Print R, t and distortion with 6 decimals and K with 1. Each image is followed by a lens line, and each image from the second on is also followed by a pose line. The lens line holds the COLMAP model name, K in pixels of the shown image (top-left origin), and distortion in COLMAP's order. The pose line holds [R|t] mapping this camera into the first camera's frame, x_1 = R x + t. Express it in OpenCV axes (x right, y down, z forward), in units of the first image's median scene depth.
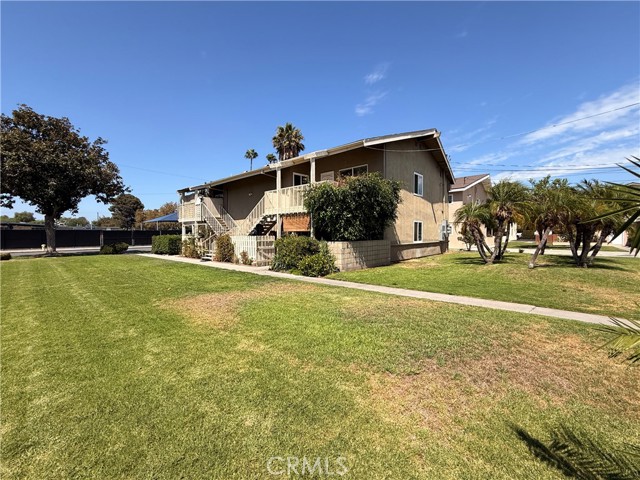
lens RADIAL K [[253.9, 0, 320.0], [0, 253.9, 240.0], [0, 0, 1]] dist [0.001936, 0.000226]
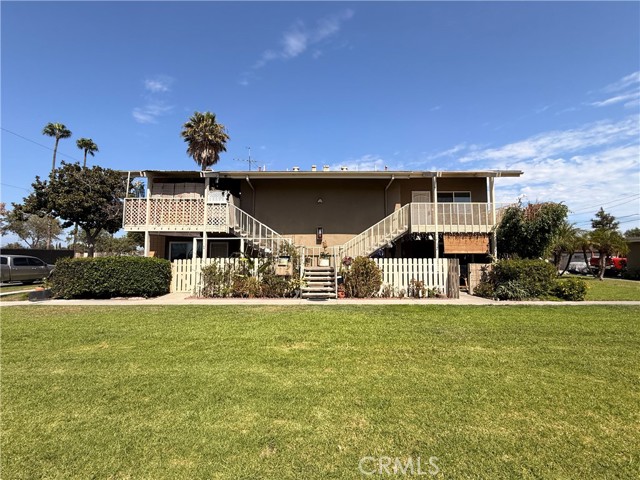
lens RADIAL K [[268.7, 0, 319.3], [0, 268.7, 238.3], [0, 0, 1]] dist [-0.001726, -0.000044]
pose [[0.775292, 0.054271, 0.629267, -0.740766], [0.010043, 0.995116, -0.098196, -0.000196], [-0.631523, 0.082450, 0.770961, 0.423323]]
